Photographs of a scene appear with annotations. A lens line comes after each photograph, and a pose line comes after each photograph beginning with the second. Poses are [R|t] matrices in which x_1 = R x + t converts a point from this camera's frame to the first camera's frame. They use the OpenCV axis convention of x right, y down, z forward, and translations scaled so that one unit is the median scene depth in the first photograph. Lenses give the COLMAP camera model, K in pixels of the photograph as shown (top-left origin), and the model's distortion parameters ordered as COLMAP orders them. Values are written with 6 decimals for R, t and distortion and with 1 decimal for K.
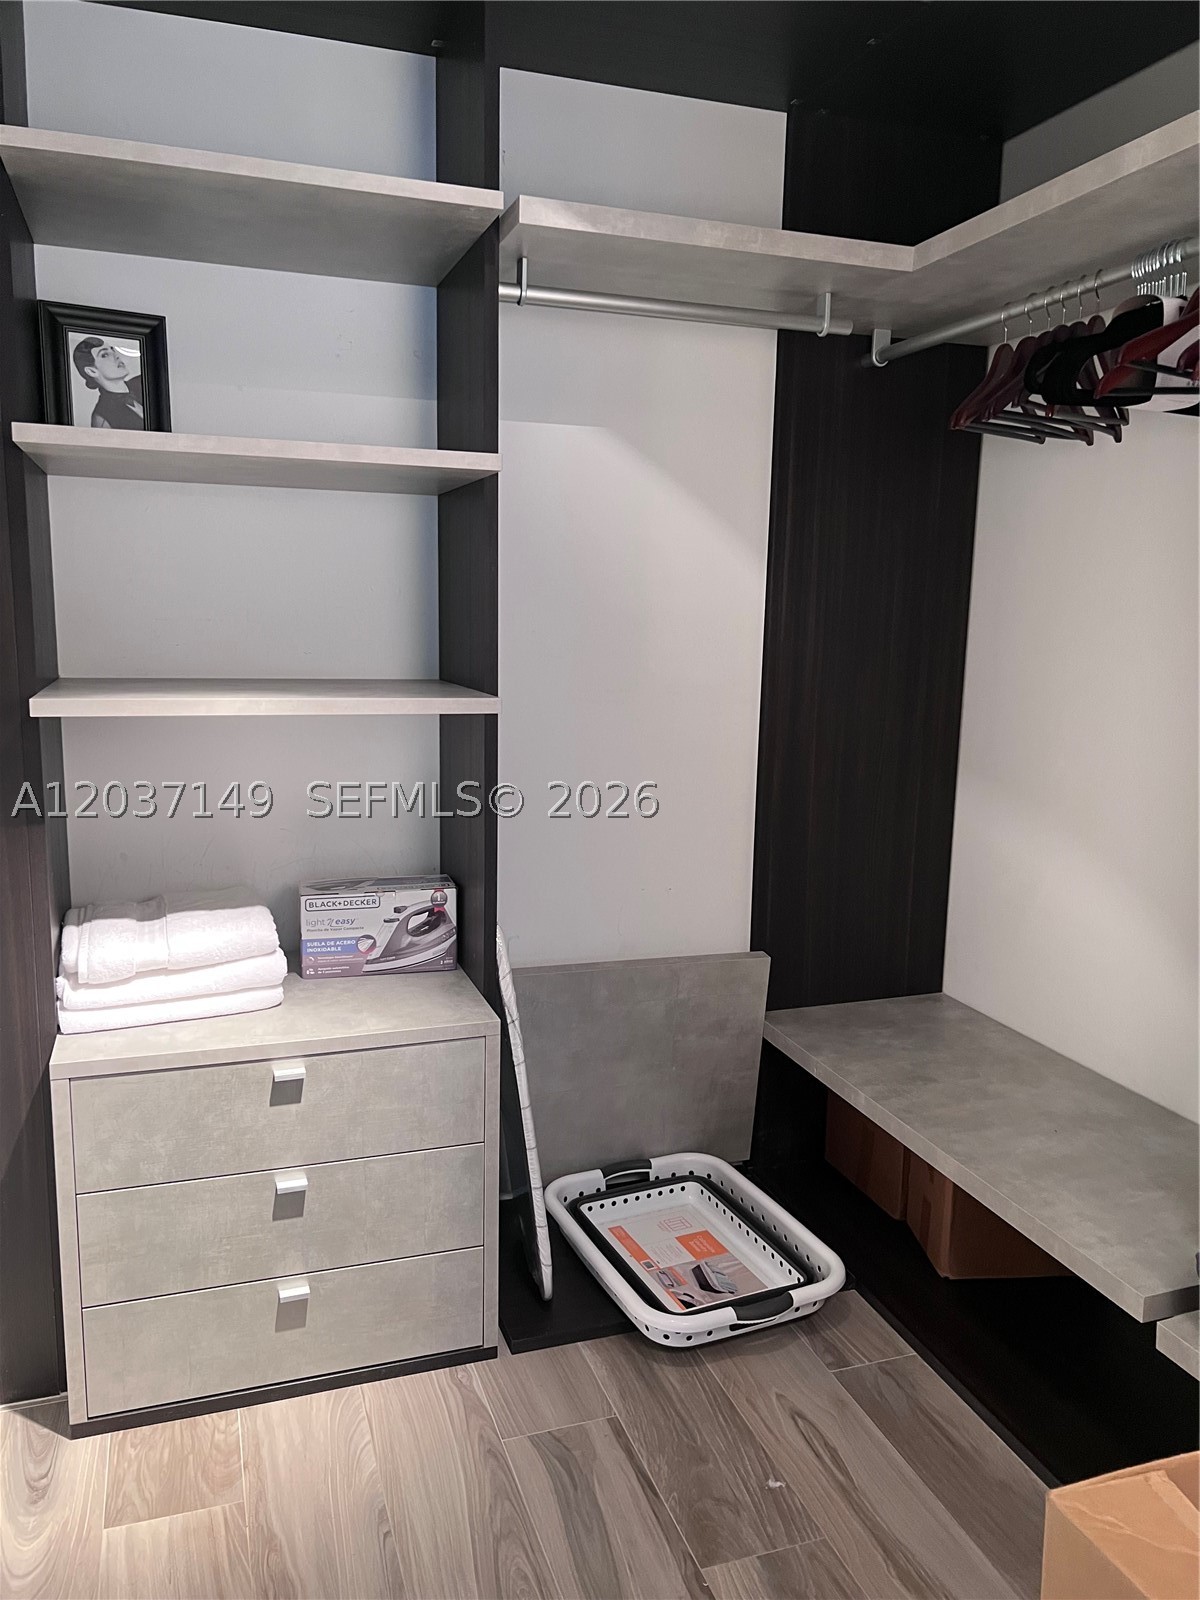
lens RADIAL K [[1213.6, 0, 606.1], [0, 1213.6, 797.9], [0, 0, 1]] dist [0.045263, -0.058133]
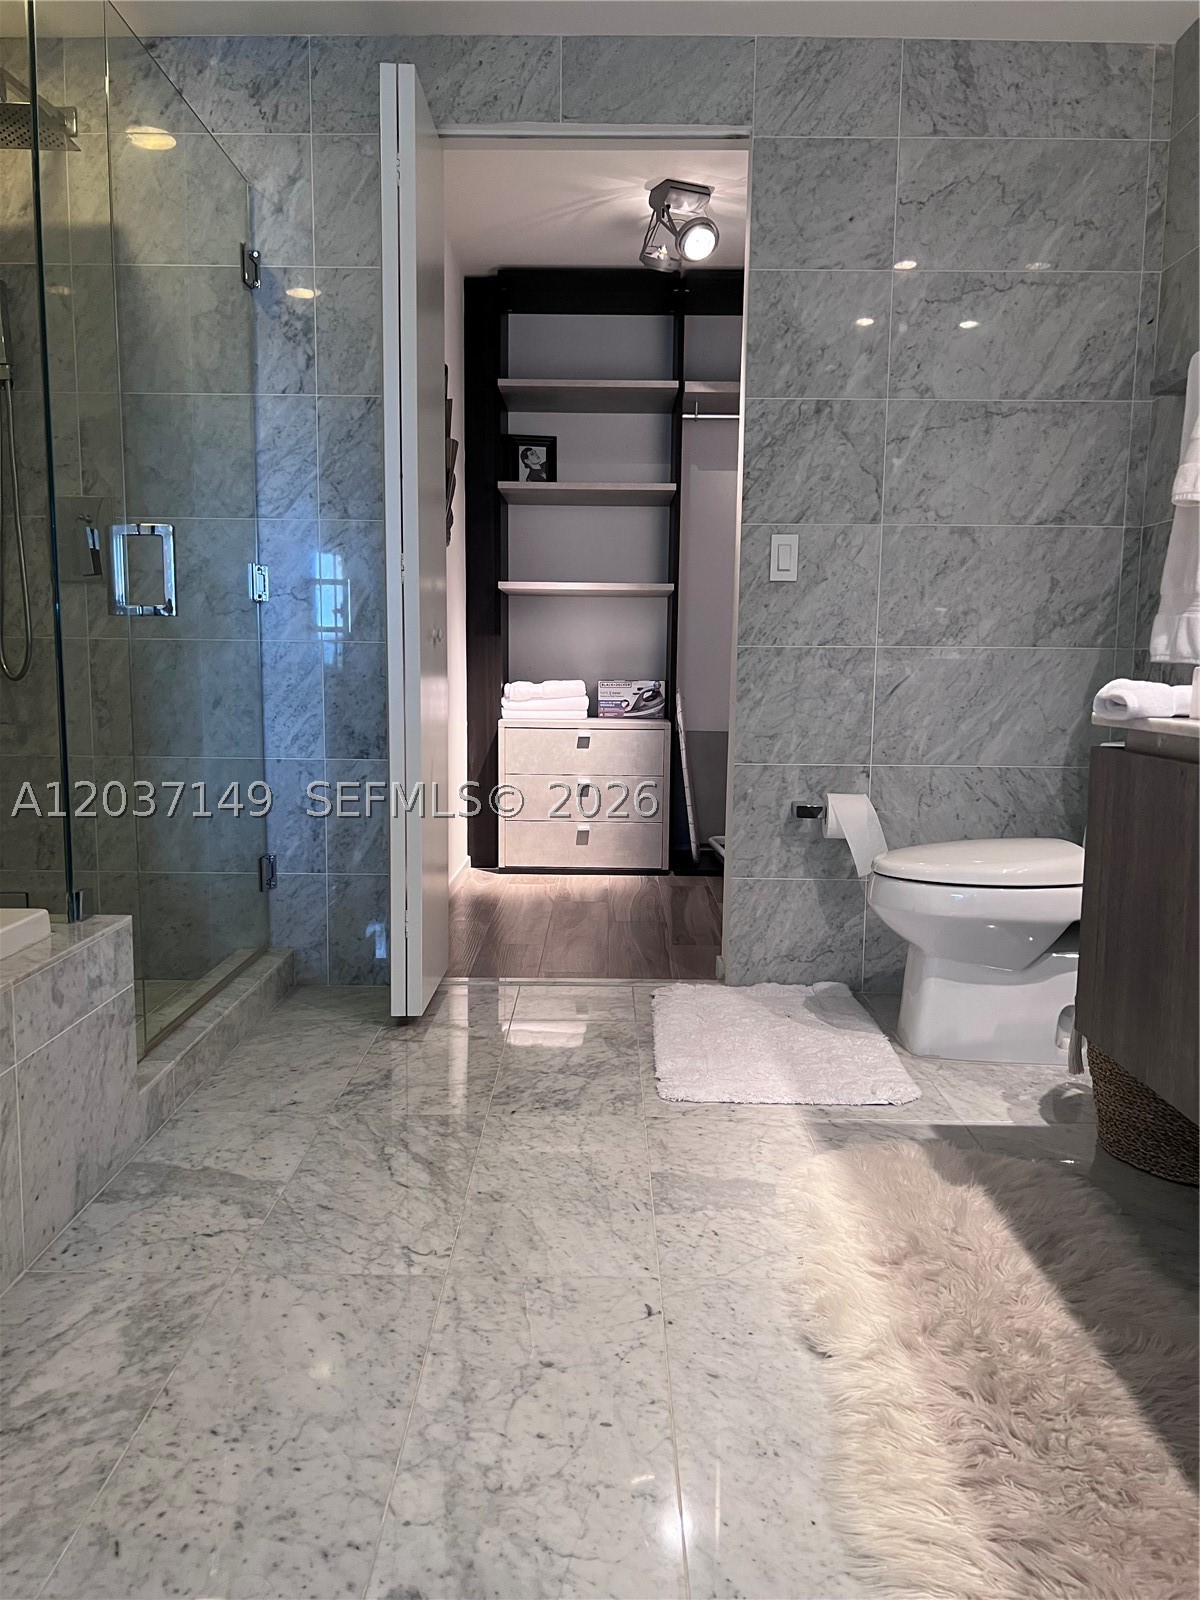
lens RADIAL K [[1213.6, 0, 575.1], [0, 1213.6, 815.0], [0, 0, 1]] dist [0.045263, -0.058133]
pose [[0.938217, 0.037647, -0.343994, 0.528655], [-0.050425, 0.998328, -0.028273, 0.417668], [0.342354, 0.043873, 0.938546, -1.209336]]
